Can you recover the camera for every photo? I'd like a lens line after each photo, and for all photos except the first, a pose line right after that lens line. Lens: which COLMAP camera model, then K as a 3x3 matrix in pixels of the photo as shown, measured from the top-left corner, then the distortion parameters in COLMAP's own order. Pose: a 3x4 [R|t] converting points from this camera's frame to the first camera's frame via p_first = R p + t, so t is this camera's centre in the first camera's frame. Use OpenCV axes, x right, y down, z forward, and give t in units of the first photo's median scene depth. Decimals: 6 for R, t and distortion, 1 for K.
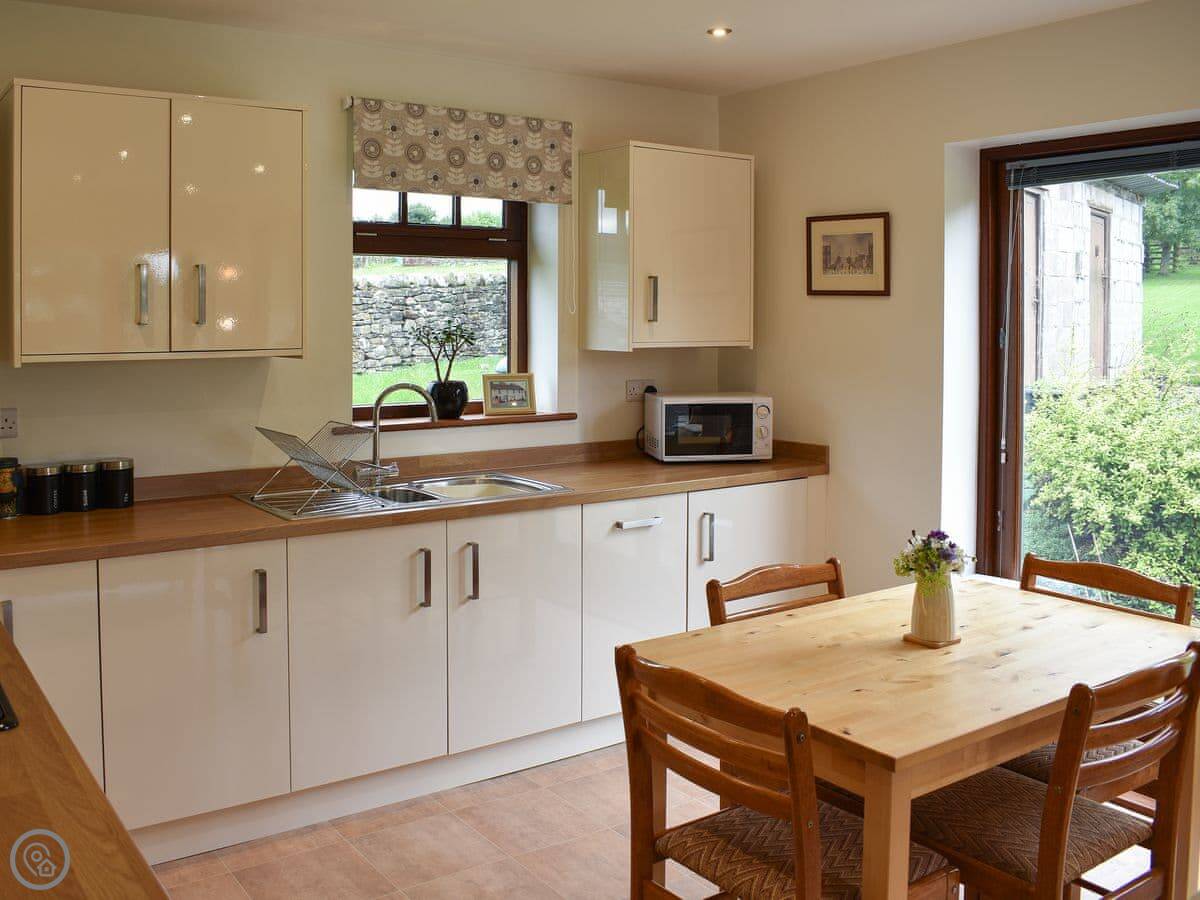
lens RADIAL K [[1113.9, 0, 600.7], [0, 1113.9, 337.1], [0, 0, 1]] dist [-0.082164, 0.013389]
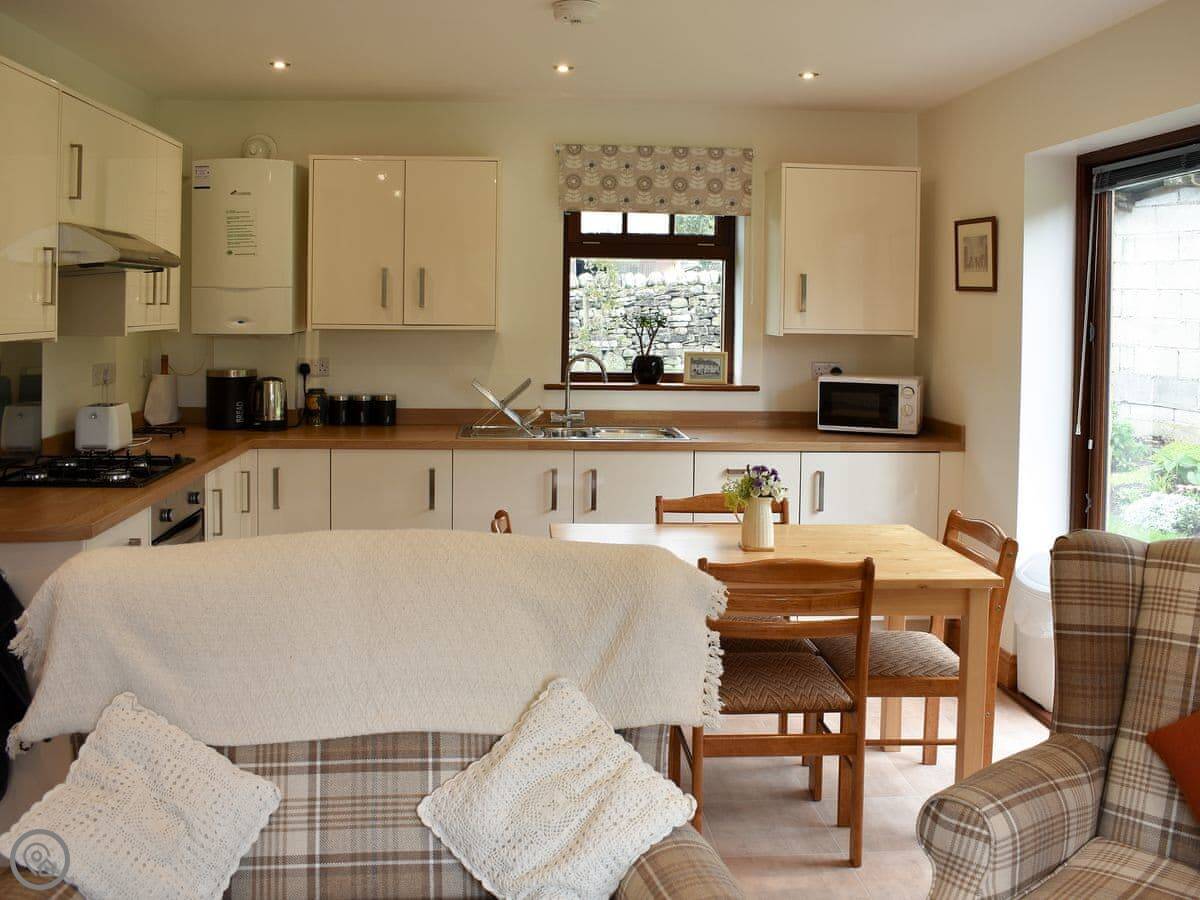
lens RADIAL K [[1113.9, 0, 600.7], [0, 1113.9, 337.1], [0, 0, 1]] dist [-0.082164, 0.013389]
pose [[0.860120, 0.026933, -0.509380, 0.482087], [-0.023776, 0.999637, 0.012707, 0.003383], [0.509538, 0.001182, 0.860448, -0.148483]]
